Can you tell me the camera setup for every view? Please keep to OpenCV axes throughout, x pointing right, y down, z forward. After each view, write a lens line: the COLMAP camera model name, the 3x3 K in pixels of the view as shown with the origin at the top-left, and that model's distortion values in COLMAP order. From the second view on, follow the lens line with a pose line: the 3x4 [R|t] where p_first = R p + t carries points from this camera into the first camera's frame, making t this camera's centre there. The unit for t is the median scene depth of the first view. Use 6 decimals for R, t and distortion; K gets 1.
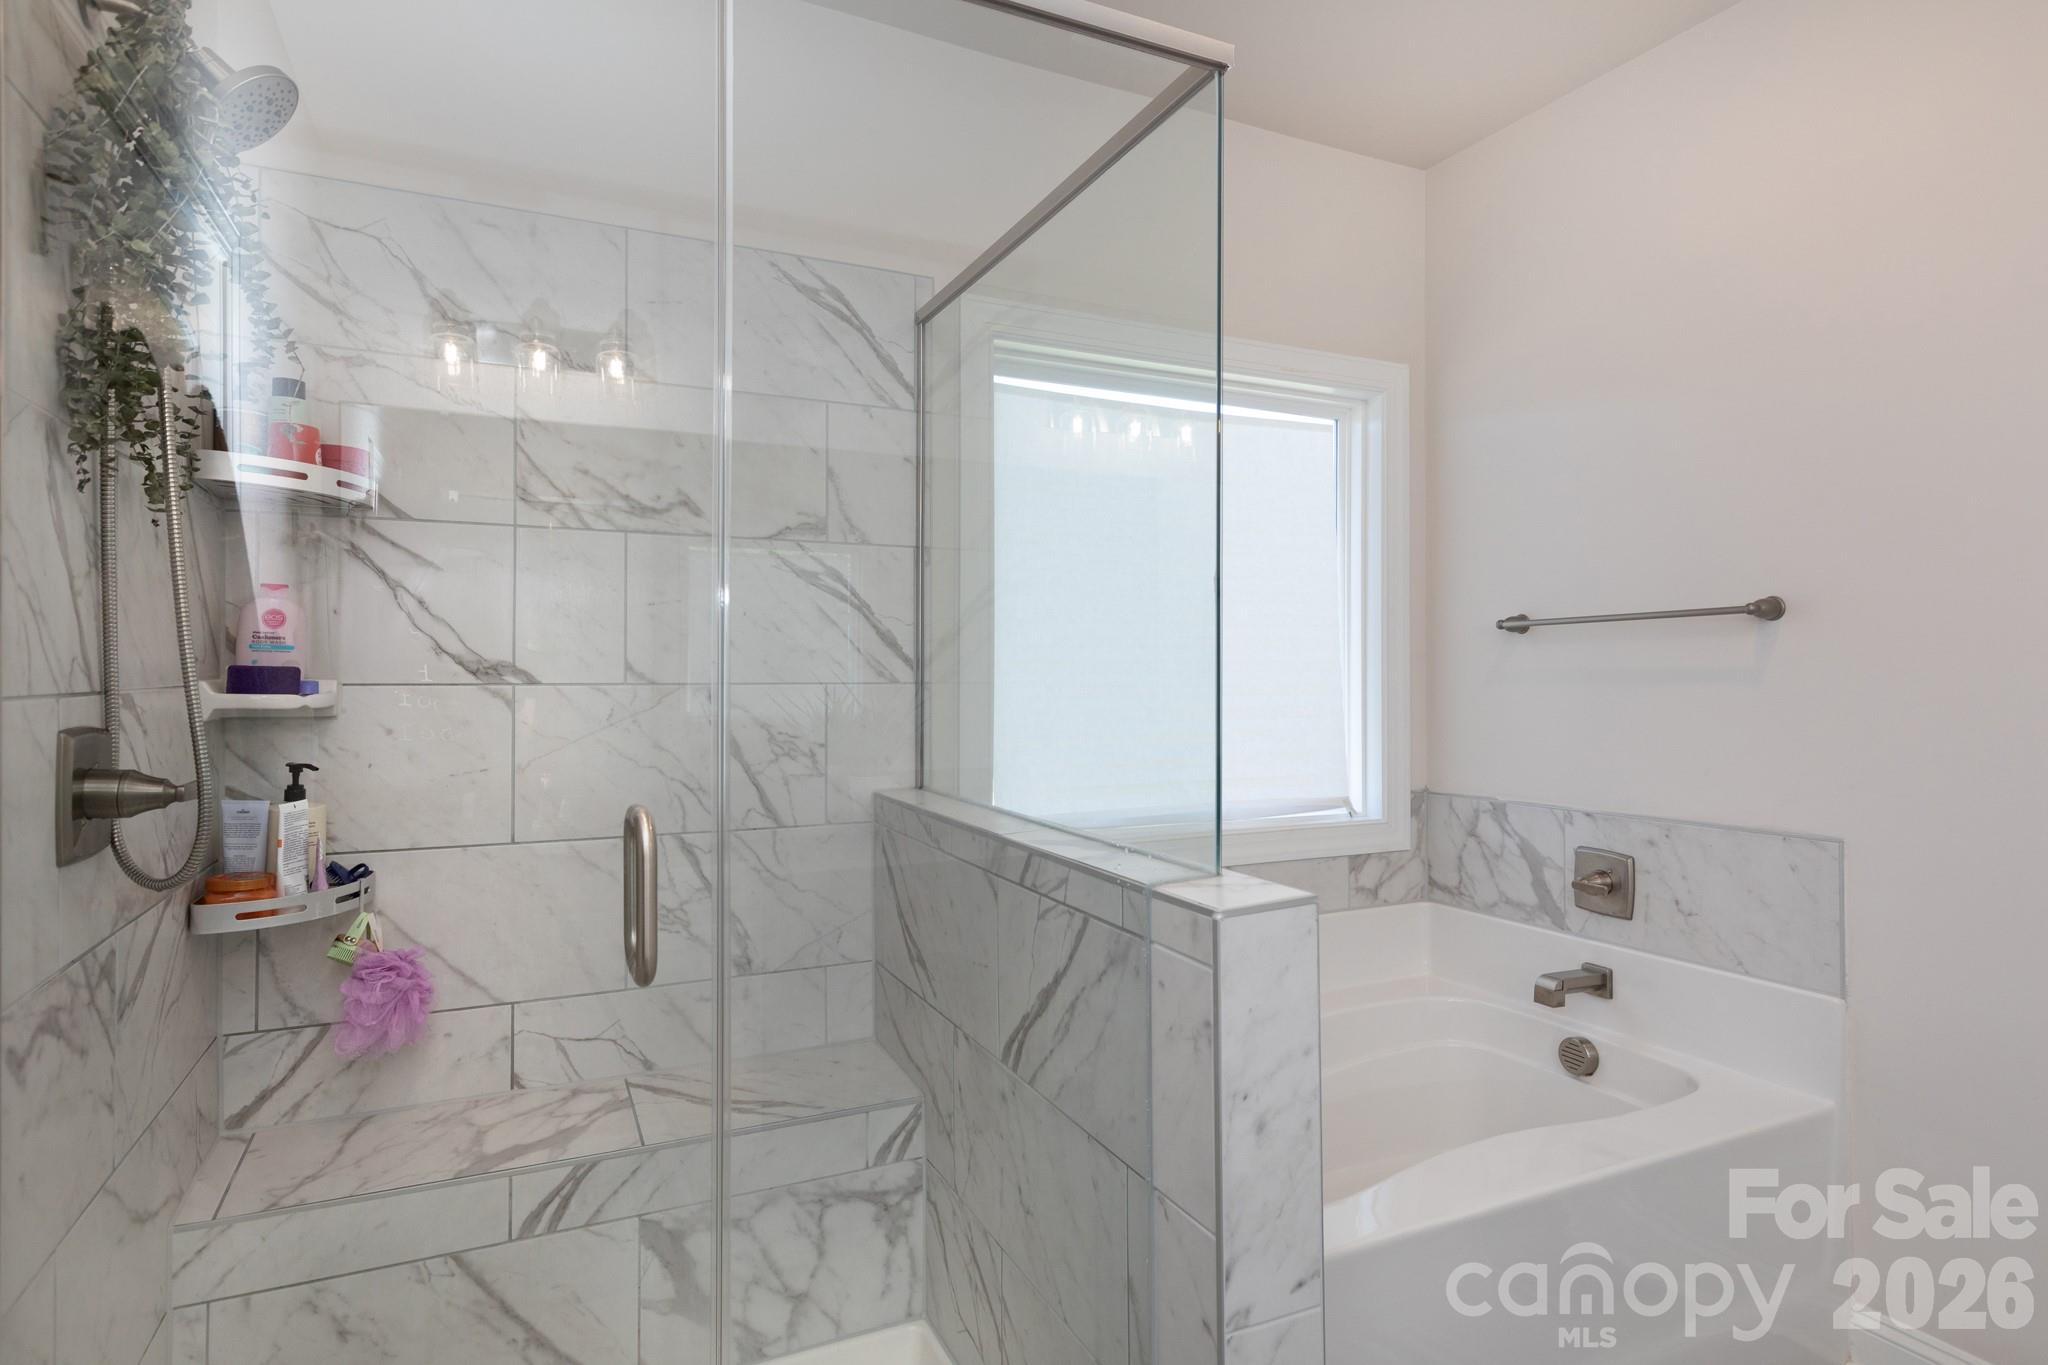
lens RADIAL K [[1095.9, 0, 981.9], [0, 1095.9, 672.2], [0, 0, 1]] dist [0.001071, -0.000197]
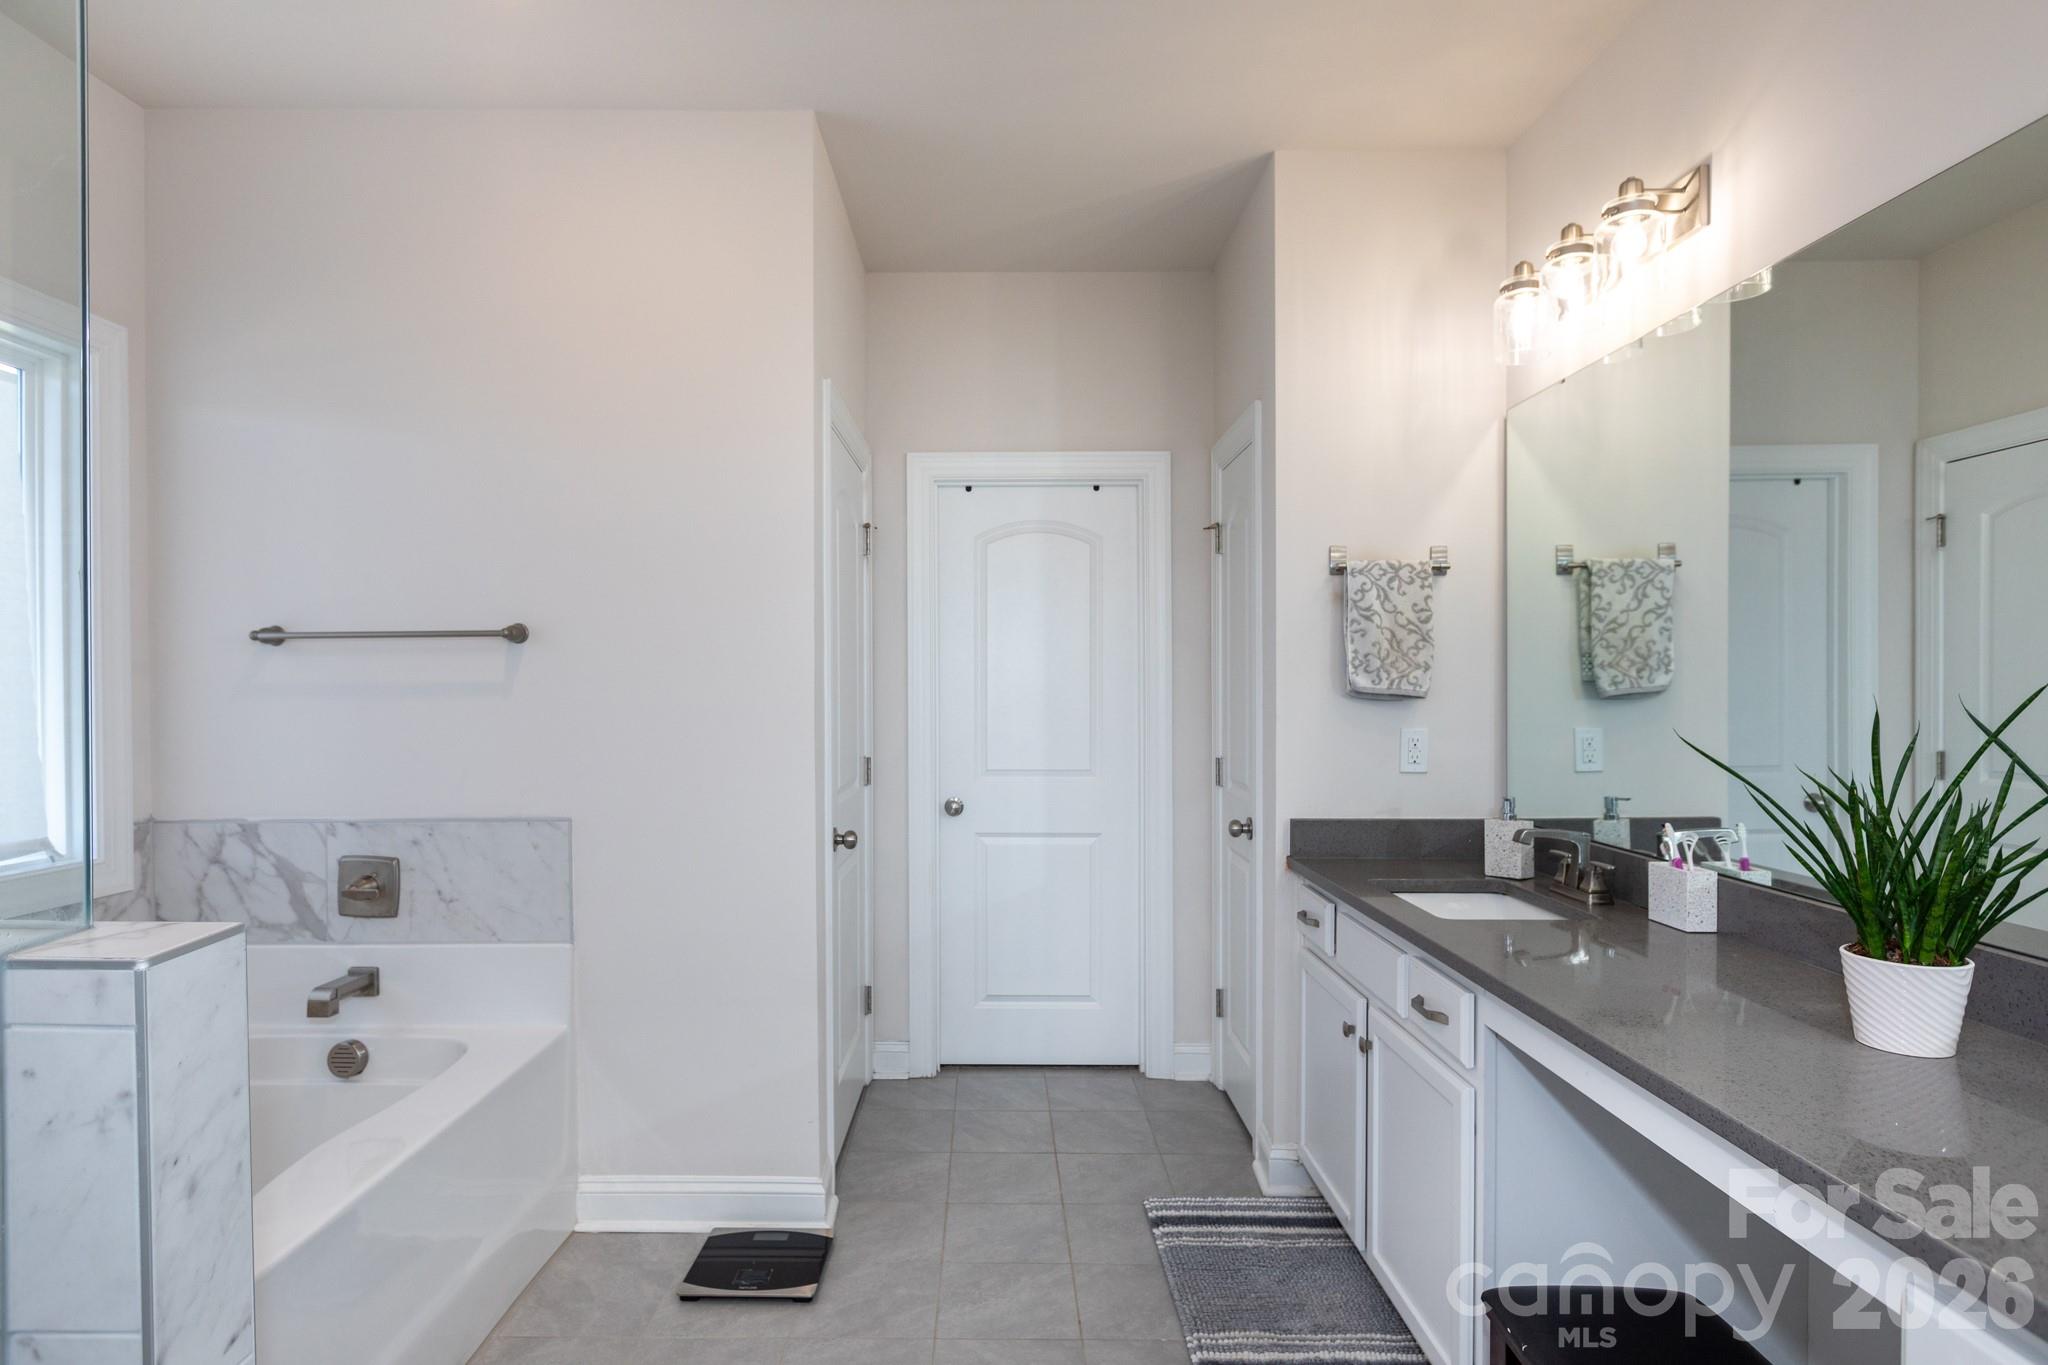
lens RADIAL K [[1103.8, 0, 1022.9], [0, 1103.8, 708.8], [0, 0, 1]] dist [-0.001090, -0.000614]
pose [[0.406166, -0.016211, 0.913656, -0.140961], [-0.003275, 0.999810, 0.019196, -0.000663], [-0.913794, -0.010789, 0.406036, 0.003277]]
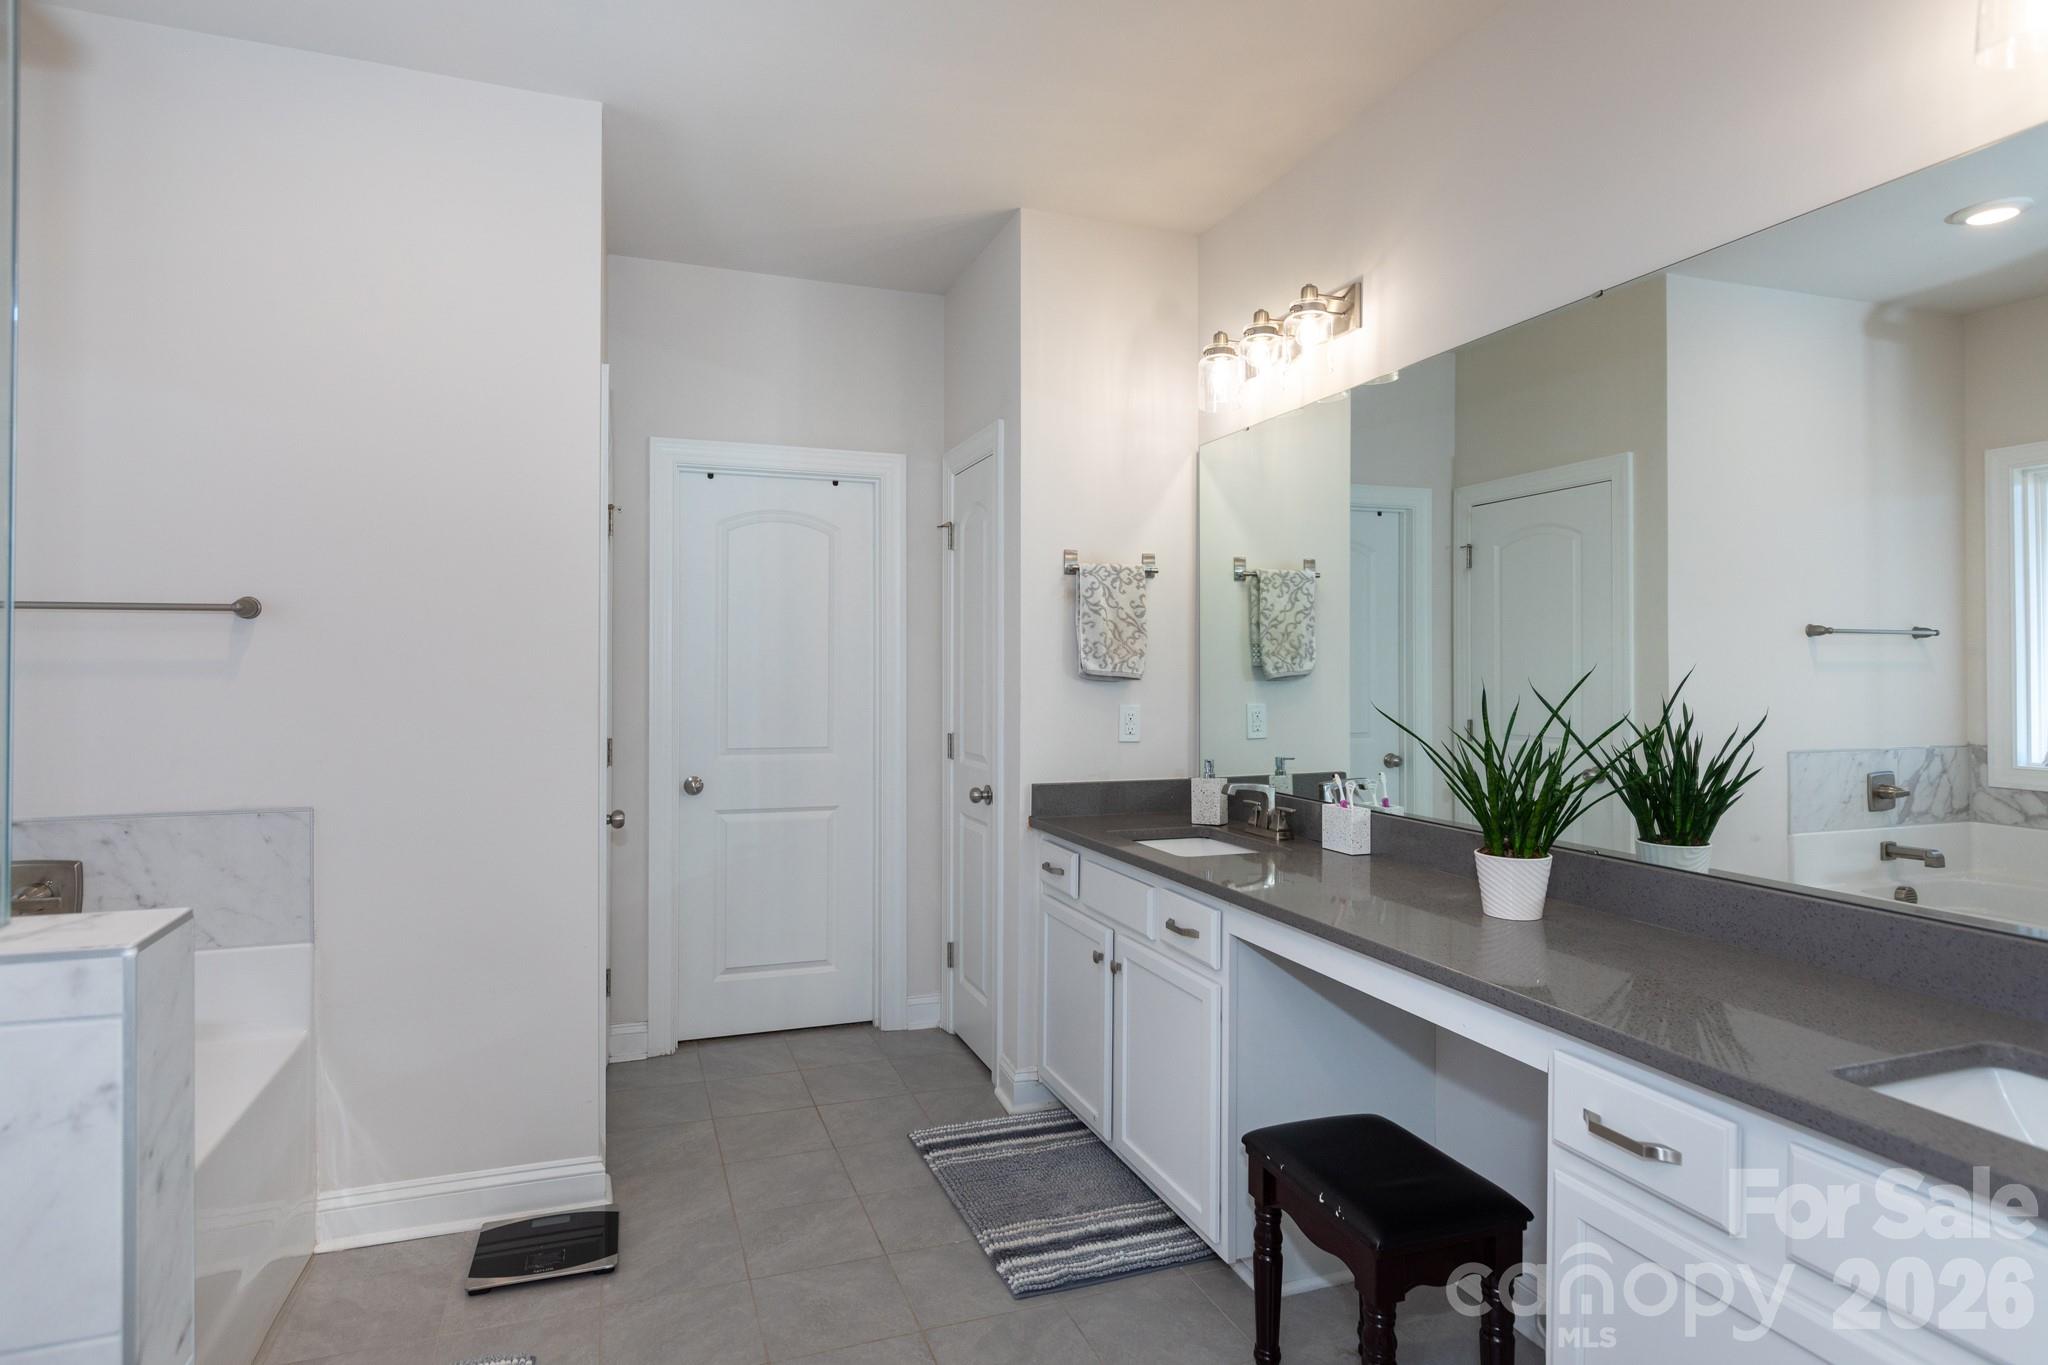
lens RADIAL K [[1074.9, 0, 1058.1], [0, 1074.9, 677.2], [0, 0, 1]] dist [-0.005024, -0.001924]
pose [[0.056214, -0.004905, 0.998407, -0.269602], [-0.007621, 0.999957, 0.005341, -0.000414], [-0.998390, -0.007909, 0.056174, 0.112708]]
